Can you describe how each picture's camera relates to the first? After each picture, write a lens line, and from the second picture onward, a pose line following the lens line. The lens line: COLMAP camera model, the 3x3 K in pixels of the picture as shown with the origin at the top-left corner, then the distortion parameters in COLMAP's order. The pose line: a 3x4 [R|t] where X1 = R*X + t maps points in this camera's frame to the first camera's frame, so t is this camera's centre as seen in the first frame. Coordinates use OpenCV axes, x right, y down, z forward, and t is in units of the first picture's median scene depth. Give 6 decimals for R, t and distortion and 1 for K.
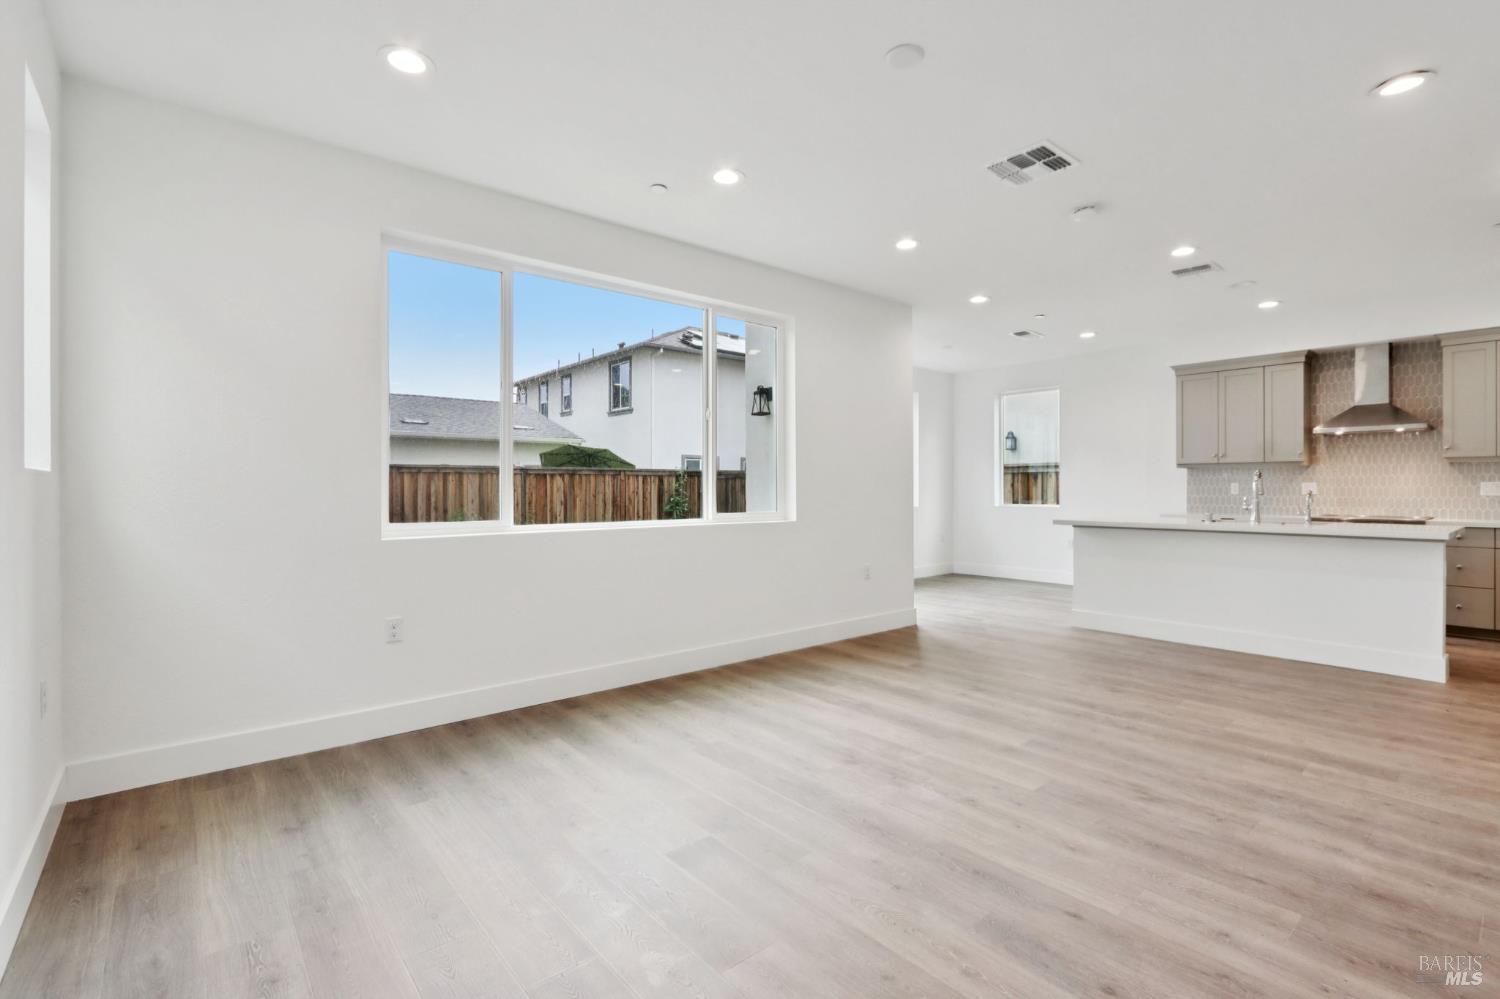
lens RADIAL K [[691.8, 0, 758.2], [0, 691.8, 492.8], [0, 0, 1]] dist [-0.011775, 0.001590]
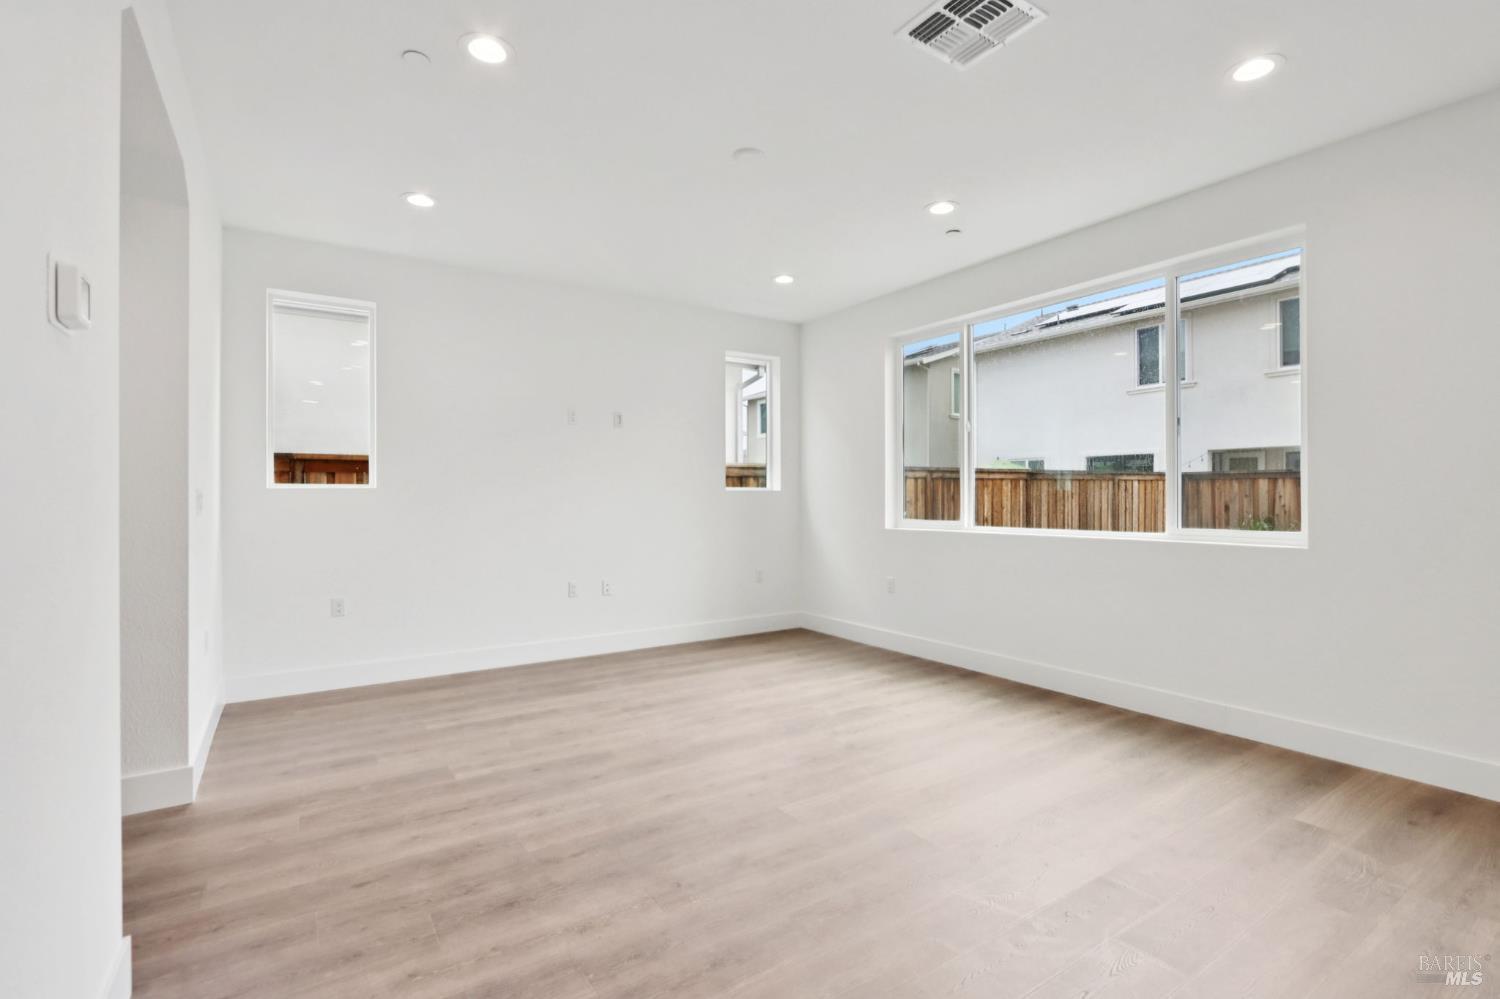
lens RADIAL K [[691.8, 0, 758.2], [0, 691.8, 492.8], [0, 0, 1]] dist [-0.011775, 0.001590]
pose [[-0.119627, -0.004256, -0.992810, 1.216725], [-0.001072, 0.999991, -0.004157, -0.009542], [0.992818, 0.000567, -0.119631, 0.962247]]
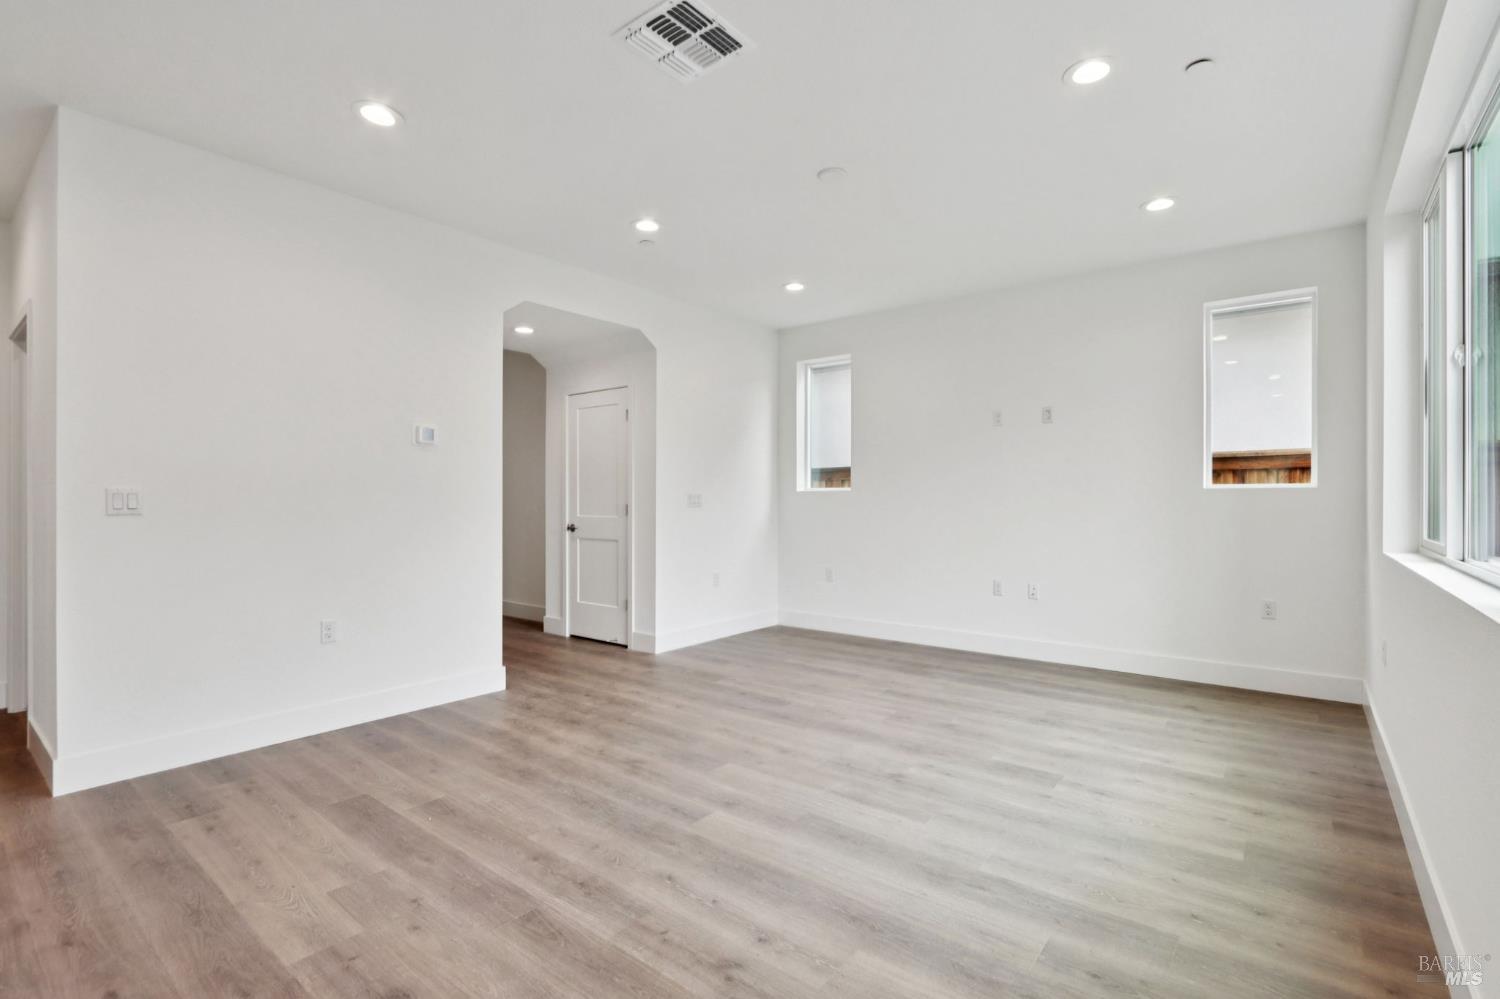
lens RADIAL K [[691.8, 0, 758.2], [0, 691.8, 492.8], [0, 0, 1]] dist [-0.011775, 0.001590]
pose [[-0.981336, 0.000345, -0.192300, 0.505740], [0.001116, 0.999992, -0.003901, -0.010654], [0.192297, -0.004042, -0.981328, 1.886957]]
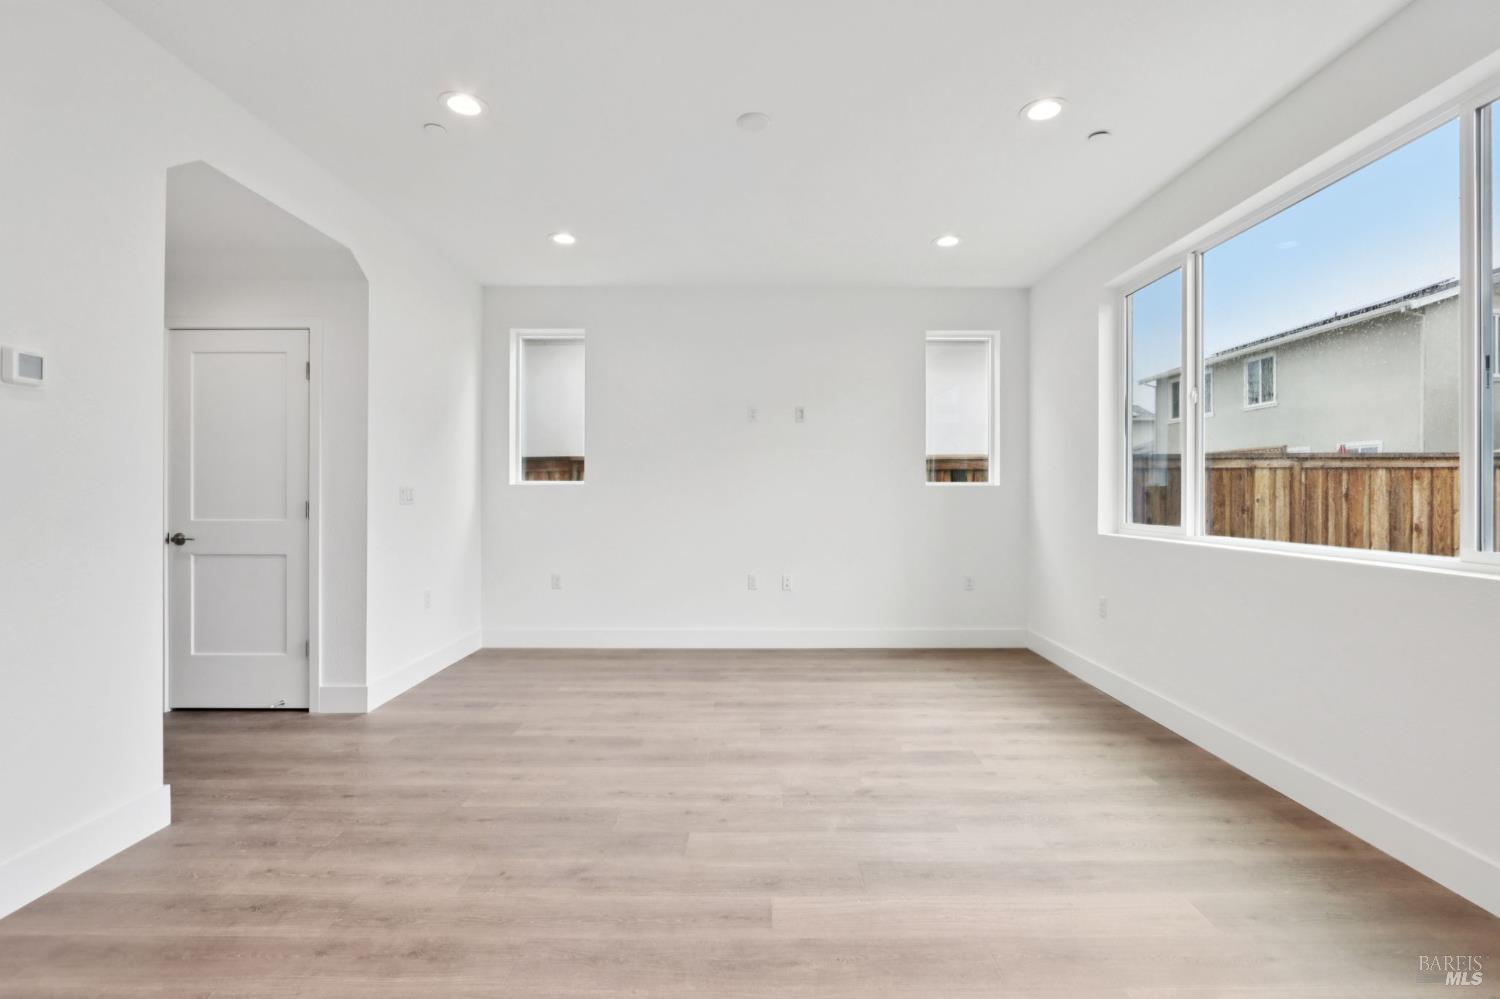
lens RADIAL K [[689.5, 0, 760.2], [0, 689.5, 491.7], [0, 0, 1]] dist [-0.011301, 0.000120]
pose [[-0.649804, -0.000459, -0.760101, 0.899200], [-0.003435, 0.999991, 0.002333, -0.011169], [0.760094, 0.004127, -0.649800, 1.454352]]
